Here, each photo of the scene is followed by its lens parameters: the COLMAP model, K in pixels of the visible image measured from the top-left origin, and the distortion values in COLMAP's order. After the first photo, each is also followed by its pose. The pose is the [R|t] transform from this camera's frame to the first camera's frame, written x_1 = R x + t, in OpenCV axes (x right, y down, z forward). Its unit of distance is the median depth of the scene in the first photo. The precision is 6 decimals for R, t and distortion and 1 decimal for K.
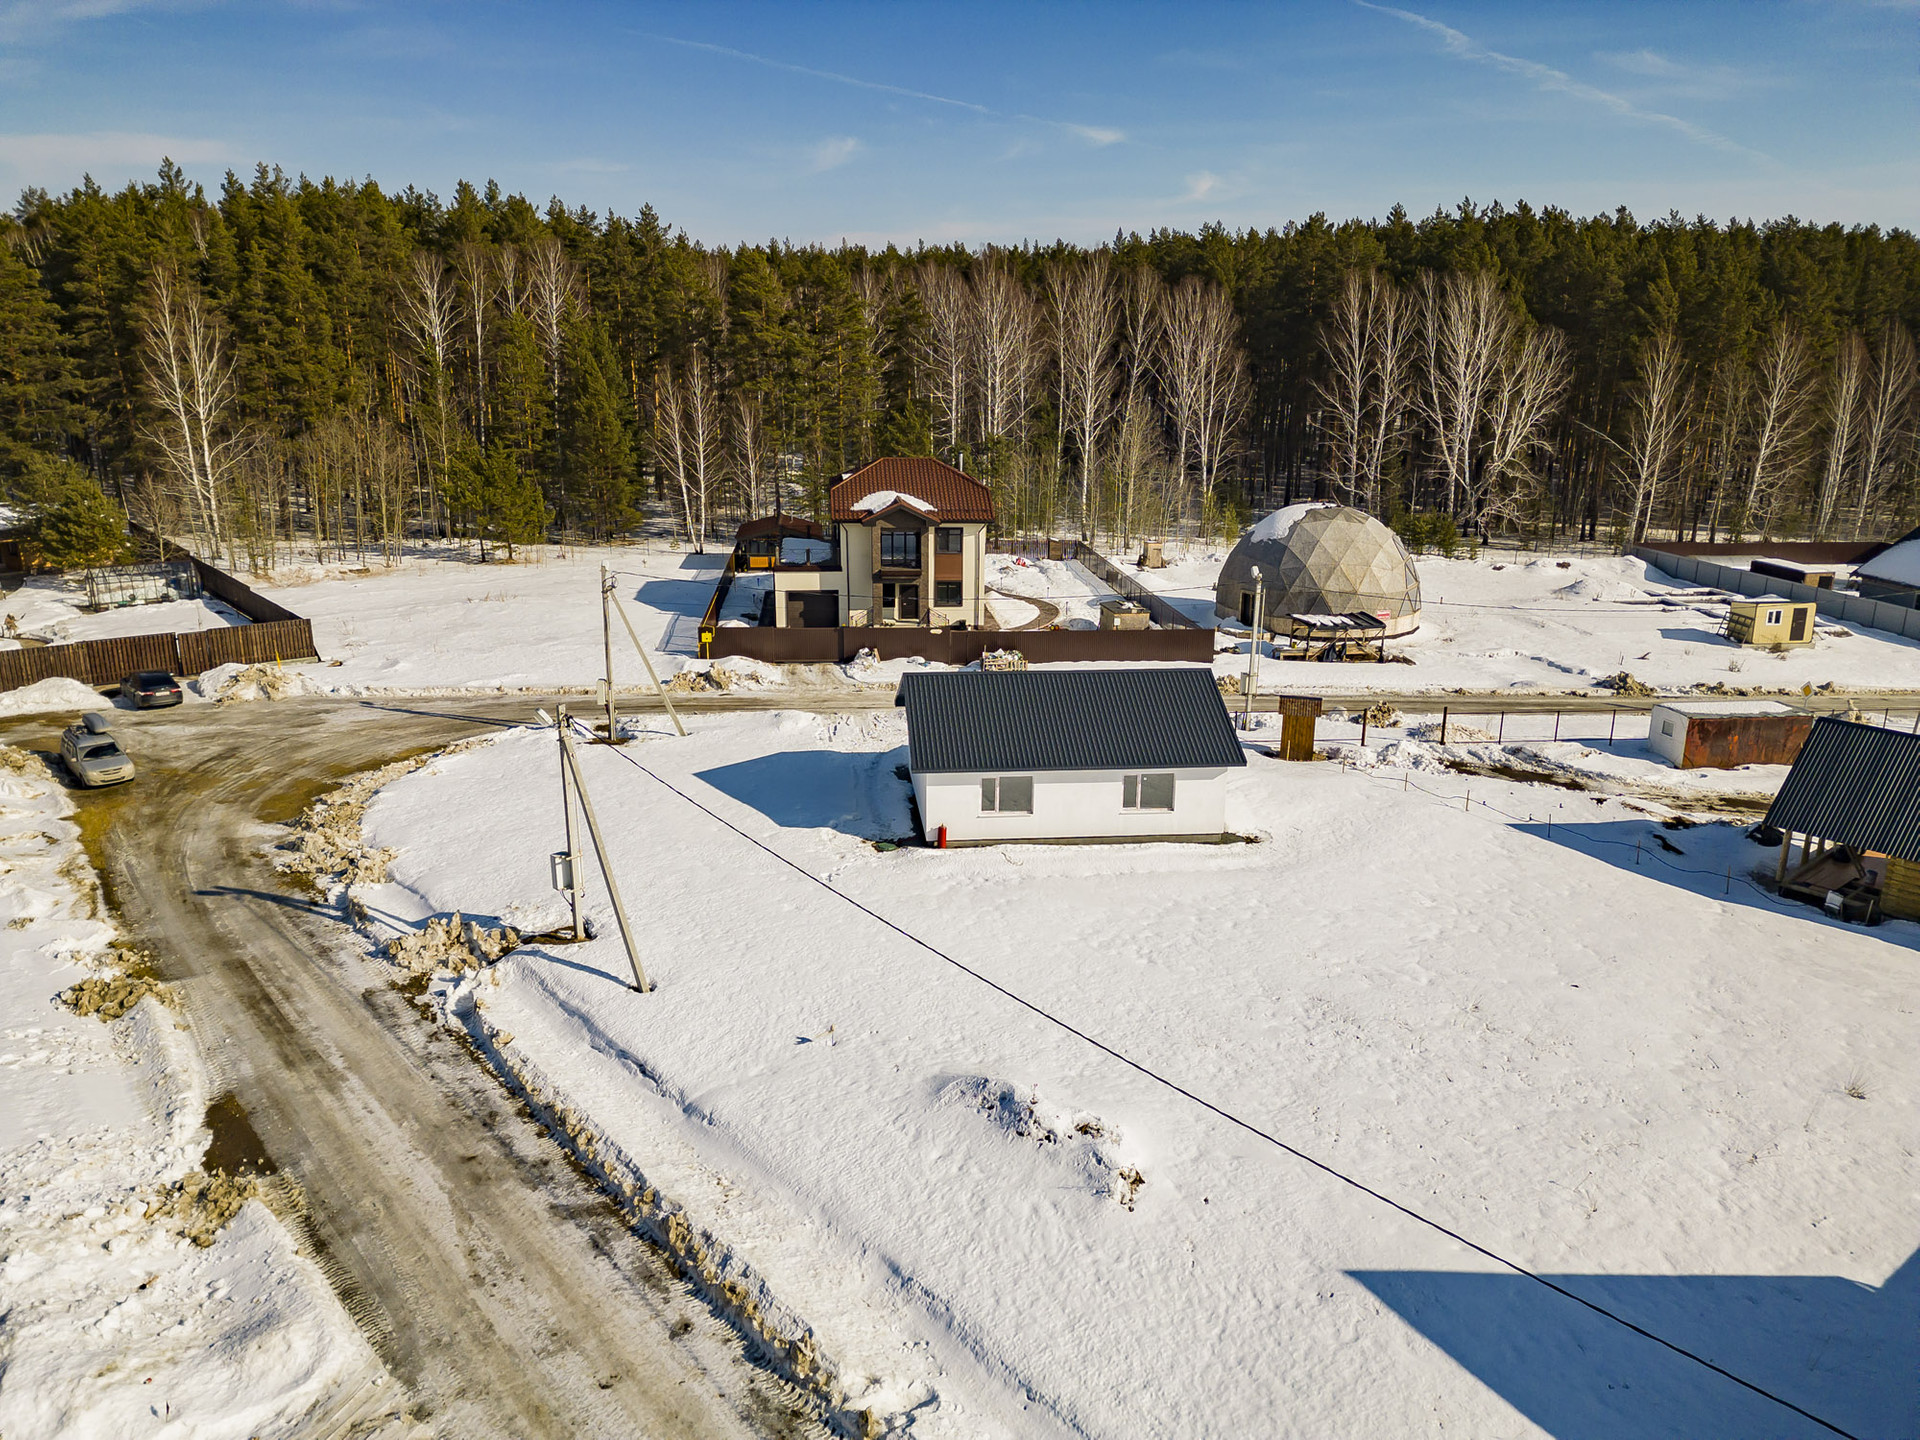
lens RADIAL K [[1329.9, 0, 961.7], [0, 1329.9, 725.6], [0, 0, 1]] dist [0.077907, -0.072969]
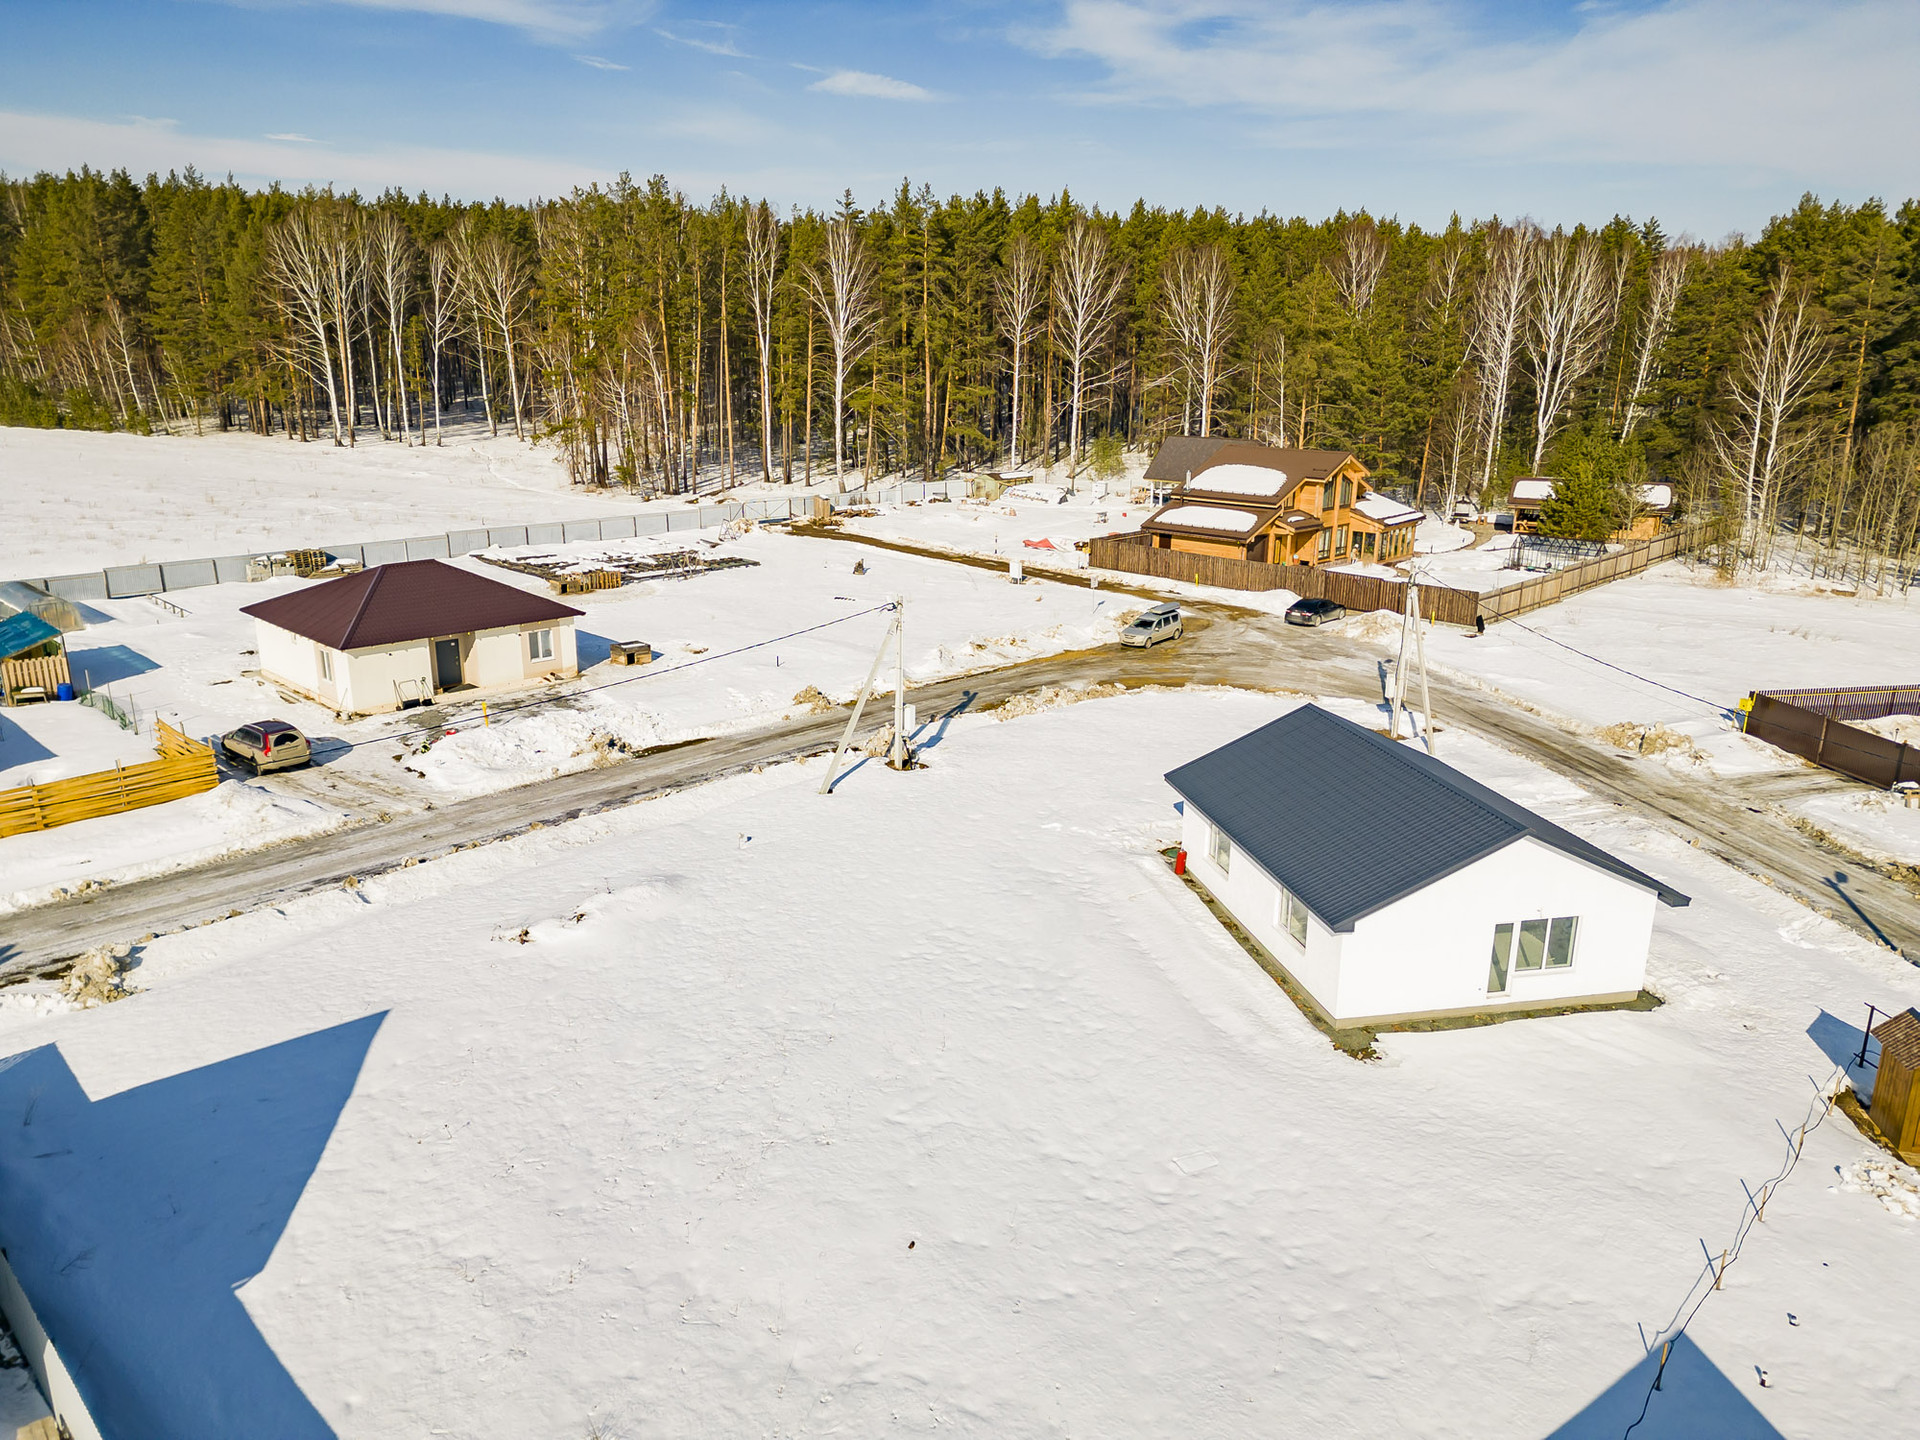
lens RADIAL K [[1337.7, 0, 961.7], [0, 1337.7, 727.7], [0, 0, 1]] dist [0.069948, -0.067525]
pose [[0.098974, 0.270787, -0.957538, 0.676761], [-0.274421, 0.932376, 0.235306, -0.145916], [0.956503, 0.239479, 0.166591, 0.542608]]
